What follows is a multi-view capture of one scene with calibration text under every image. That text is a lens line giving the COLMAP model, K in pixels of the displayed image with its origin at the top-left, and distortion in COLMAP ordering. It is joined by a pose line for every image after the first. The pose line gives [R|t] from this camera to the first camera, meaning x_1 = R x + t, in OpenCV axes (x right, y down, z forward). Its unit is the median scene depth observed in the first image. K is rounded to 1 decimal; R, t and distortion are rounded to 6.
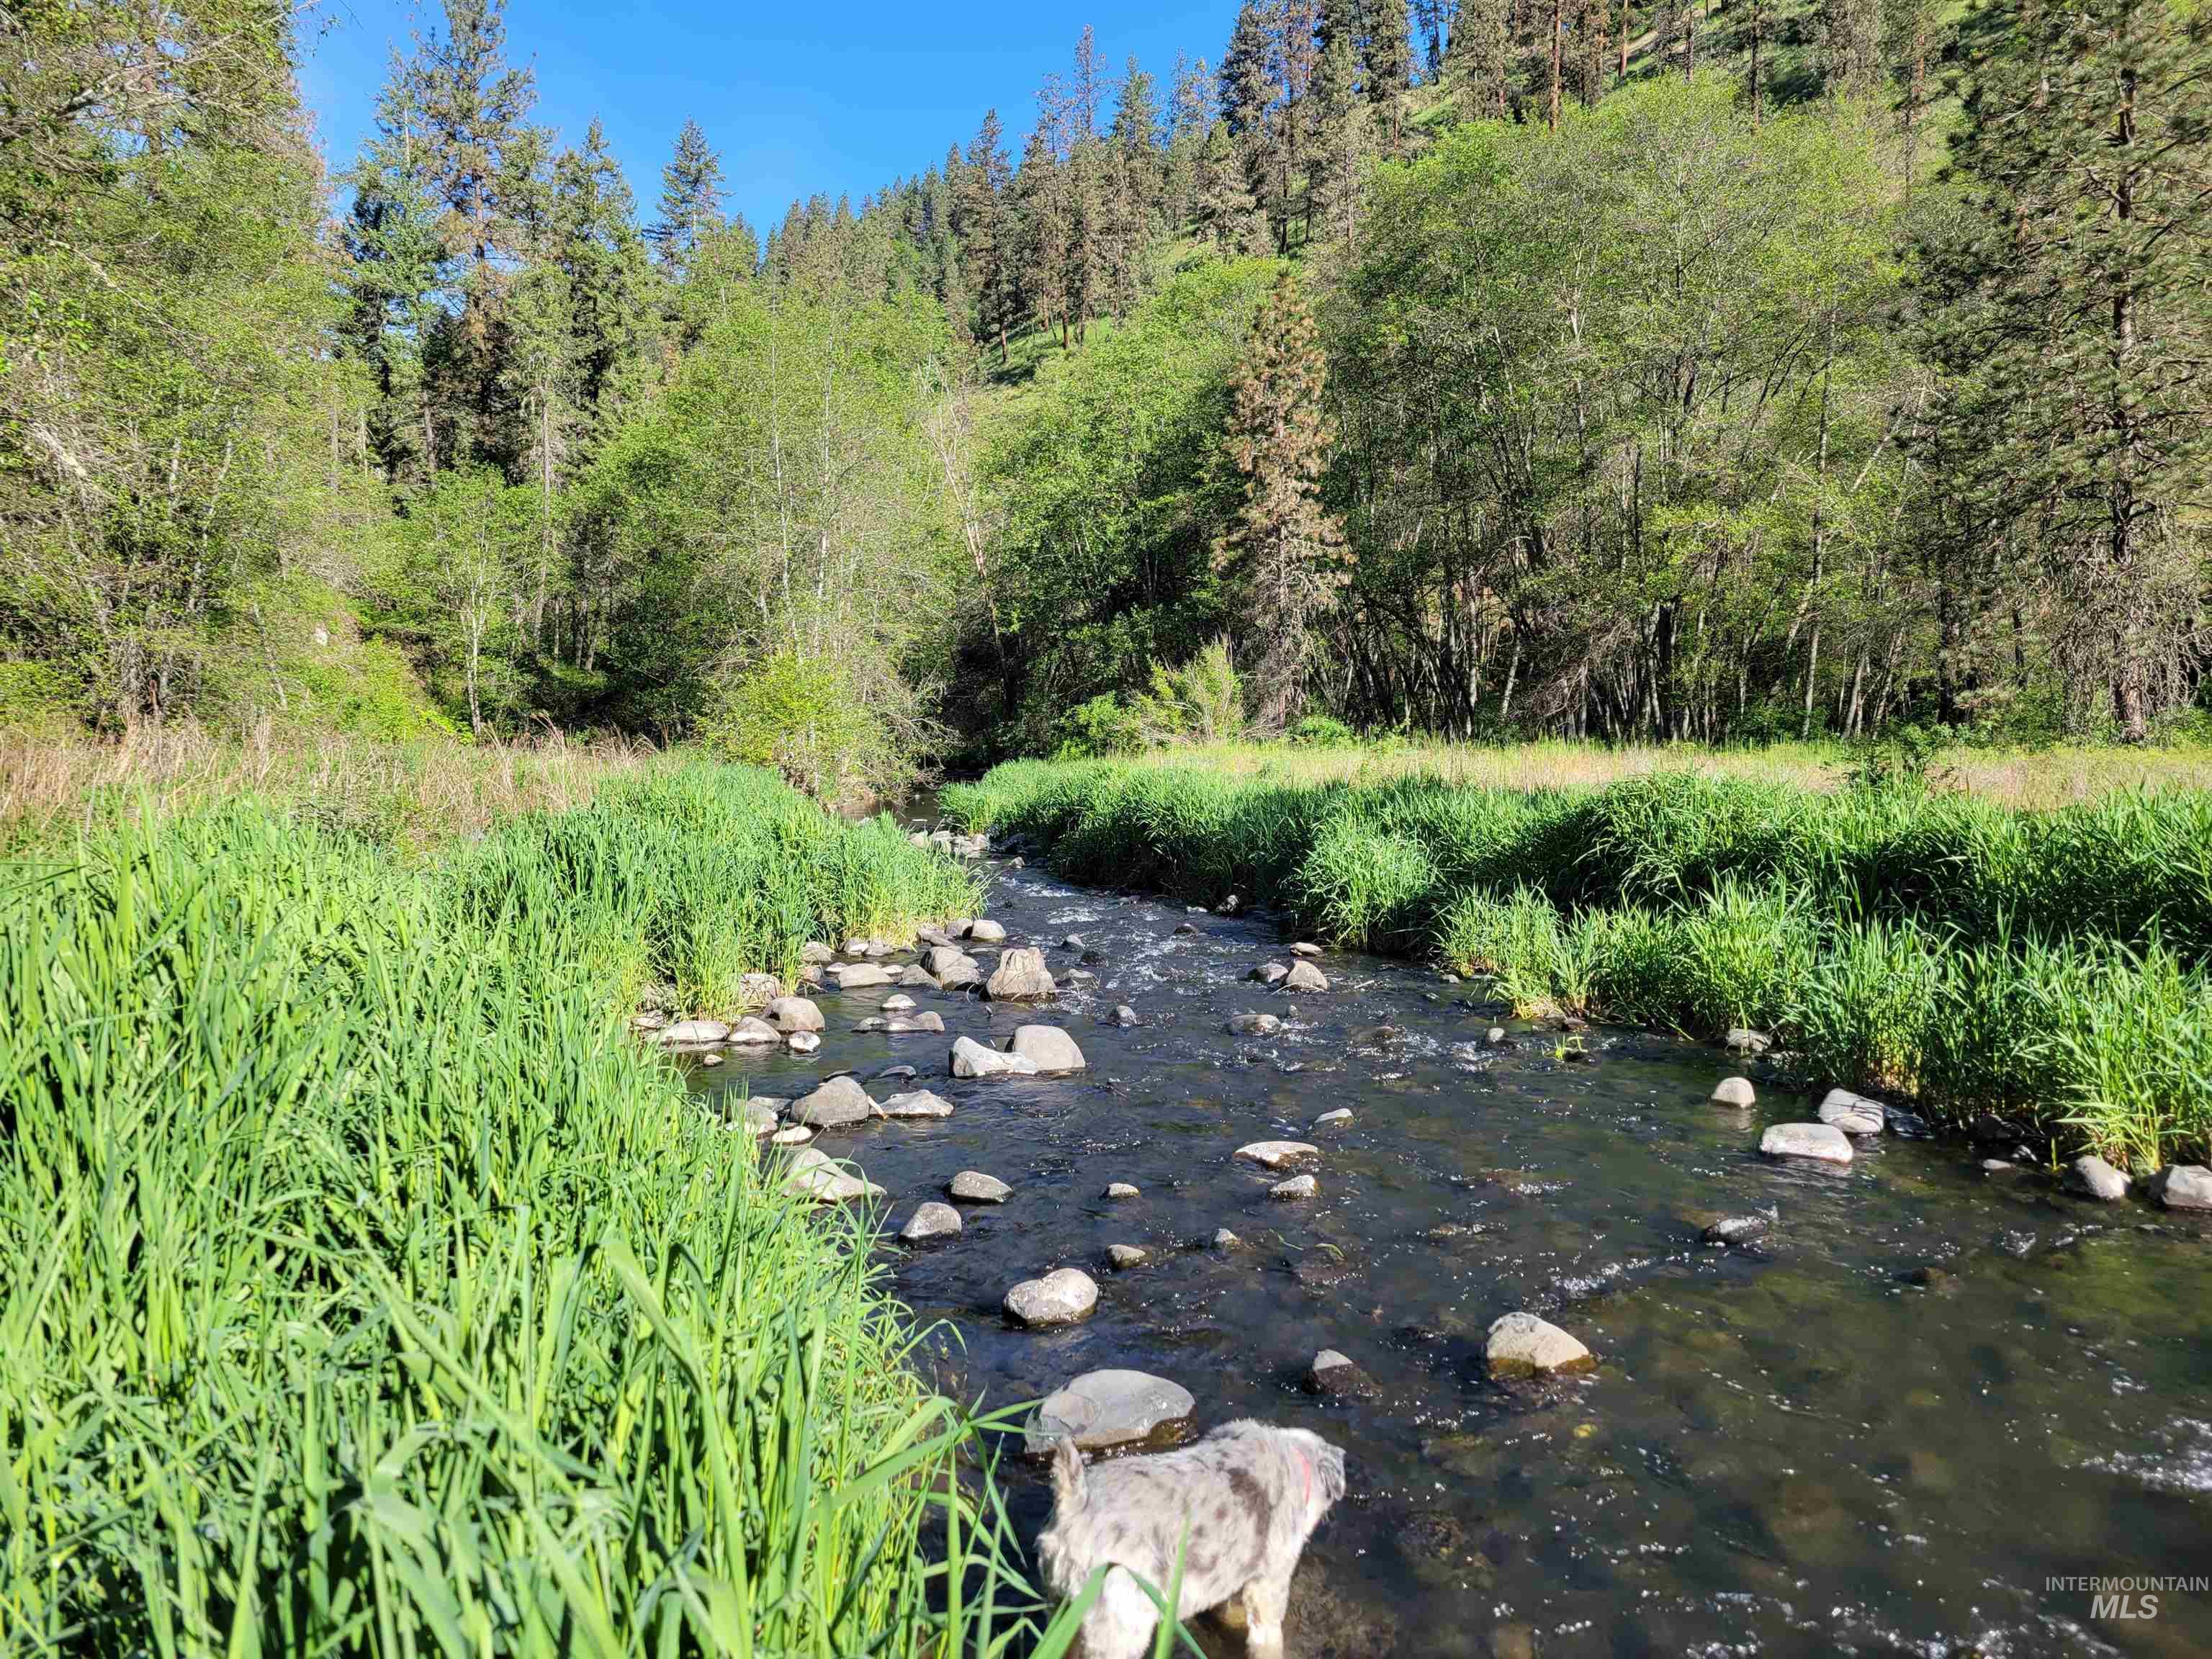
lens RADIAL K [[1635.8, 0, 1099.5], [0, 1635.8, 828.1], [0, 0, 1]] dist [0.073139, -0.061573]
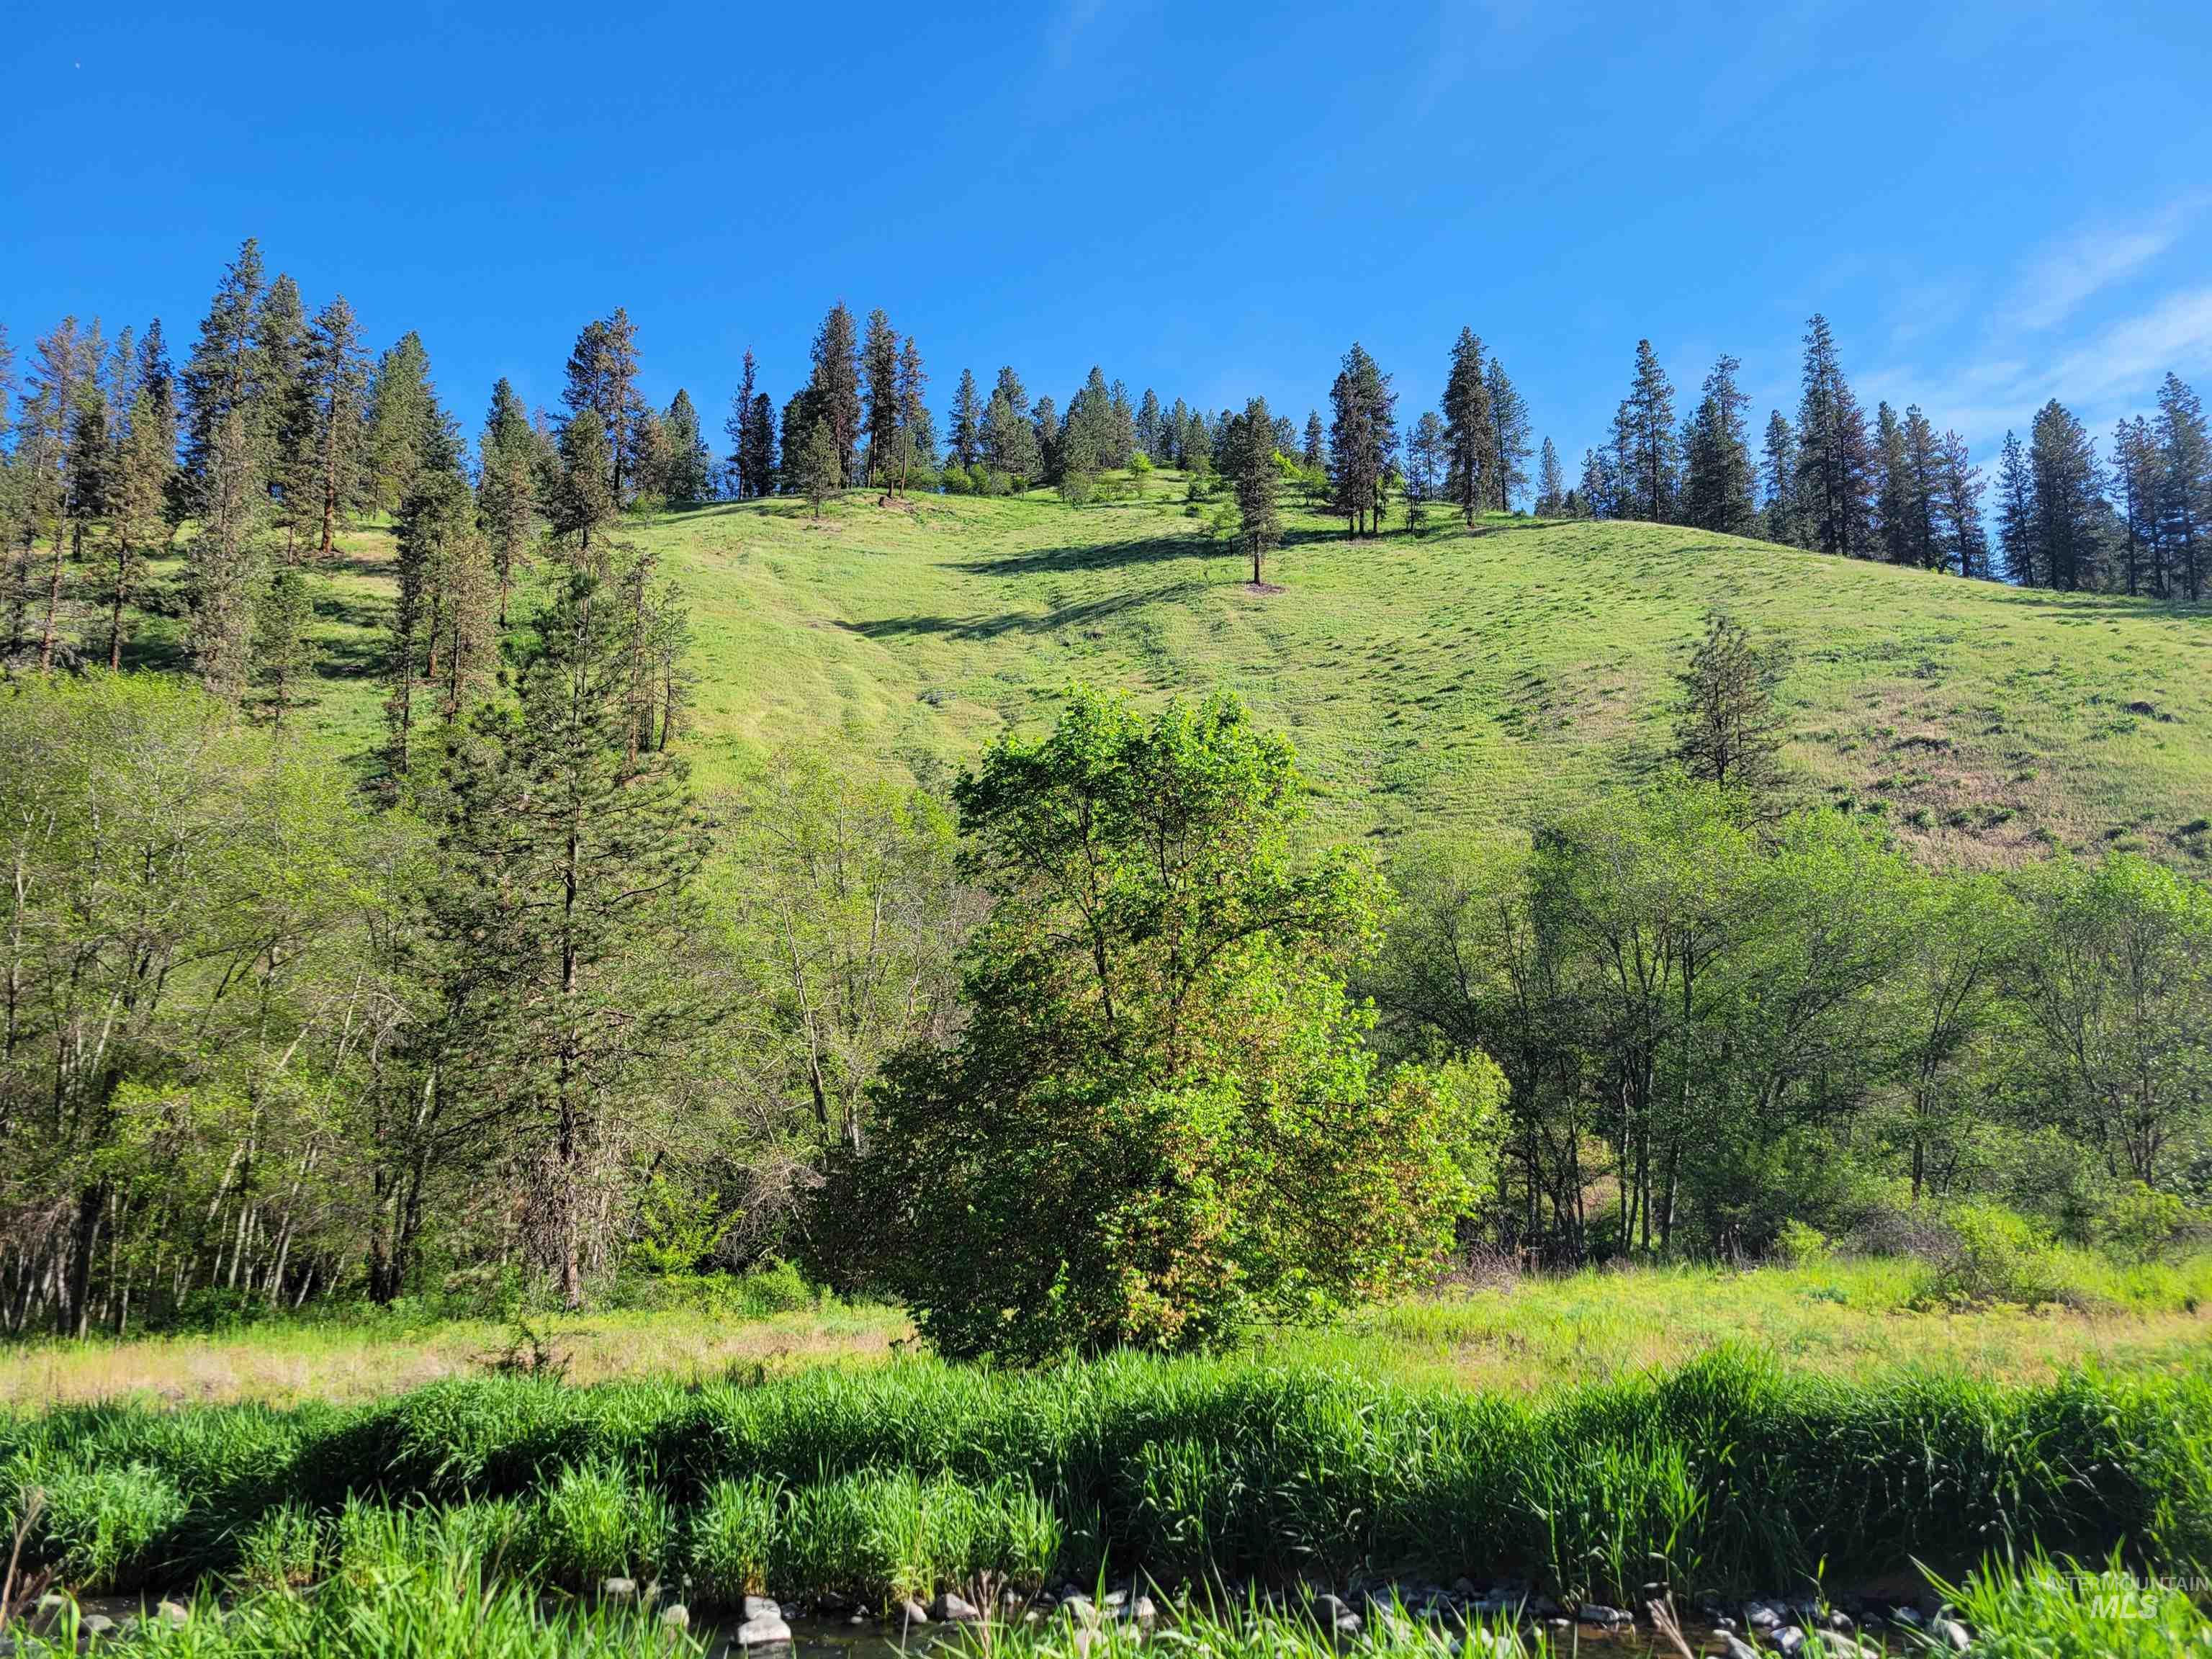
lens RADIAL K [[1635.8, 0, 1099.5], [0, 1635.8, 828.1], [0, 0, 1]] dist [0.073139, -0.061573]
pose [[0.591529, 0.177318, 0.786544, -0.180794], [0.084783, 0.956431, -0.279378, -0.017556], [-0.801814, 0.231945, 0.550723, -0.074076]]
